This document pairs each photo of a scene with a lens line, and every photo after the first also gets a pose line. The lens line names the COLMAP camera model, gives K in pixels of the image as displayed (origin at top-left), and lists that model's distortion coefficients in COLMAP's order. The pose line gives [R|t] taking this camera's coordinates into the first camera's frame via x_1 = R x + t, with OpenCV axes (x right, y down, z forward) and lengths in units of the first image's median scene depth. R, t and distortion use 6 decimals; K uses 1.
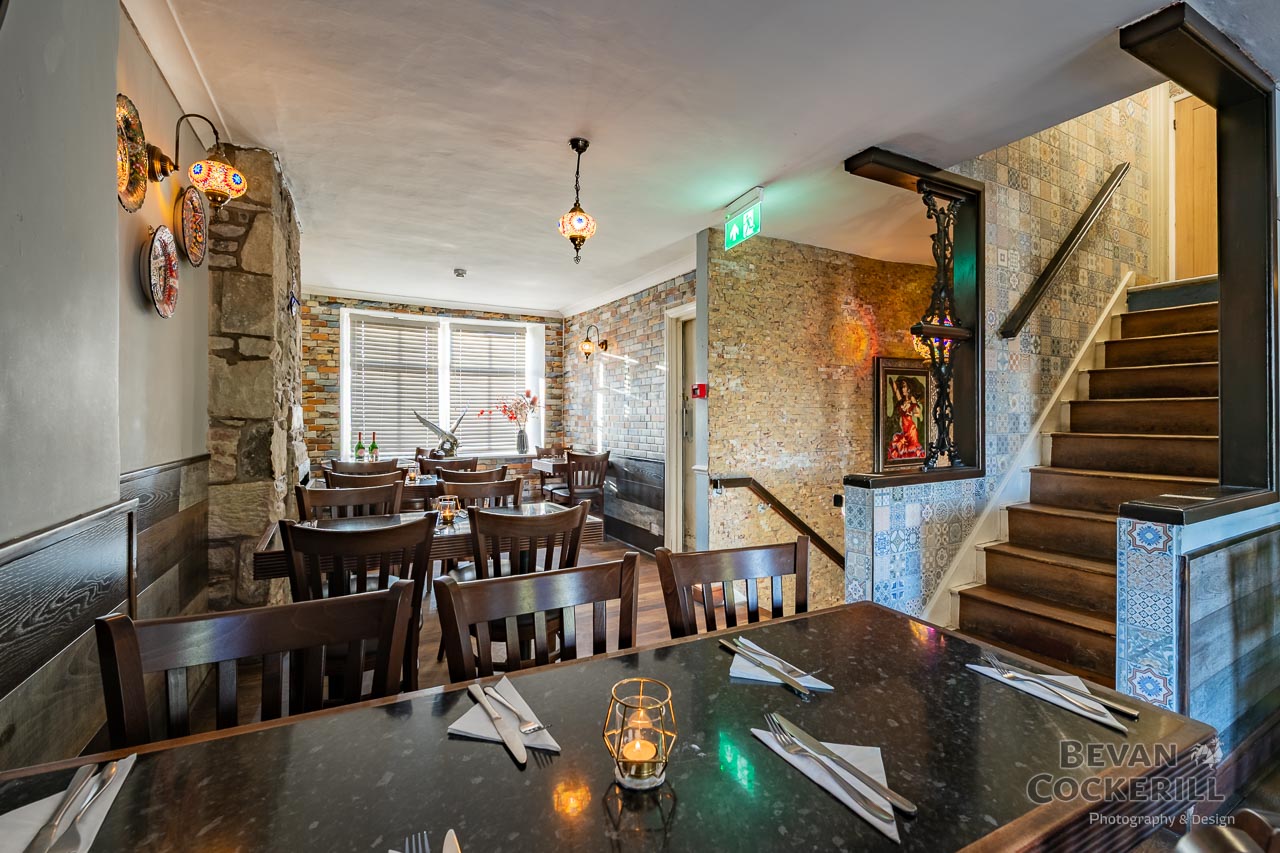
lens RADIAL K [[559.7, 0, 638.0], [0, 559.7, 420.8], [0, 0, 1]] dist [-0.000061, -0.000001]
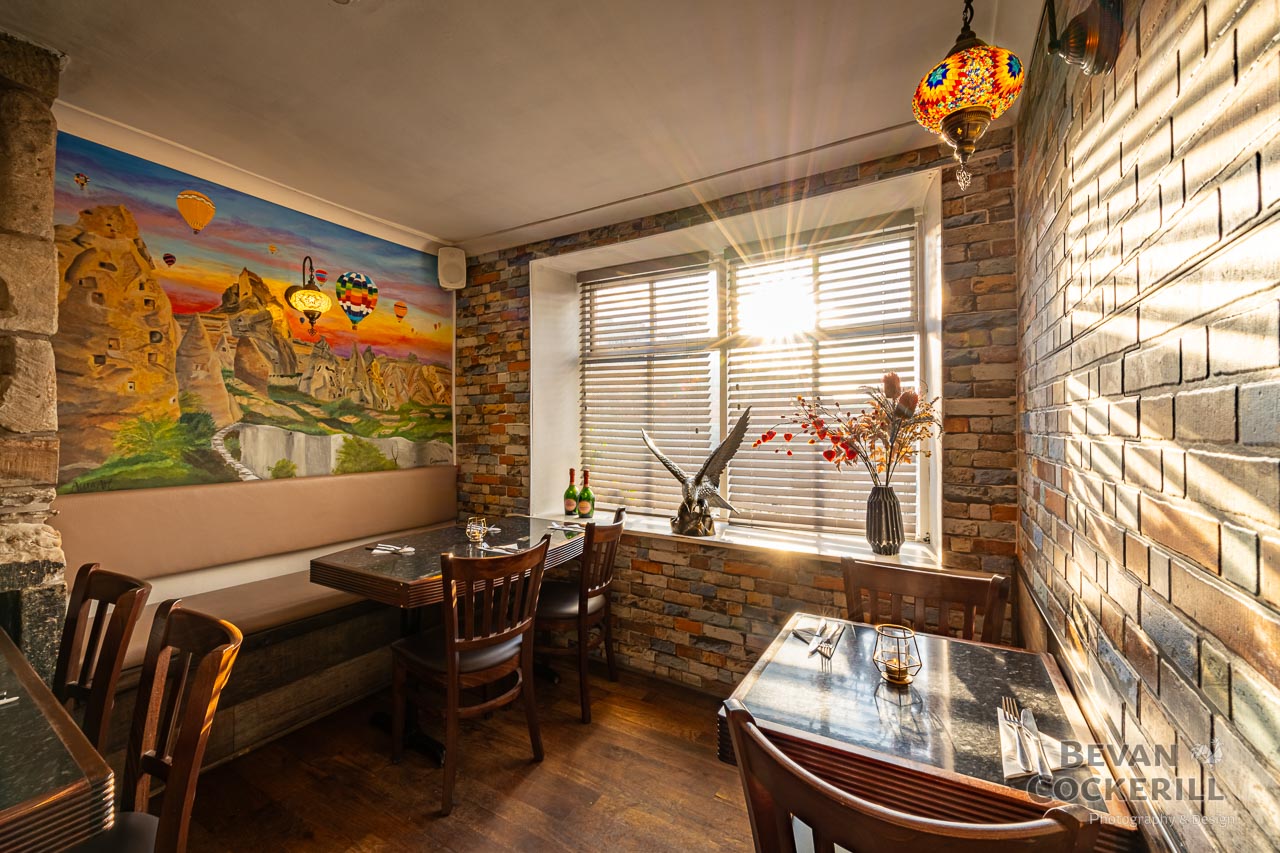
lens RADIAL K [[510.7, 0, 633.3], [0, 510.7, 423.5], [0, 0, 1]] dist [-0.010742, -0.000450]
pose [[0.519398, -0.003020, -0.854527, -0.009807], [-0.005233, 0.999964, -0.006715, -0.025213], [0.854517, 0.007959, 0.519363, 0.814631]]
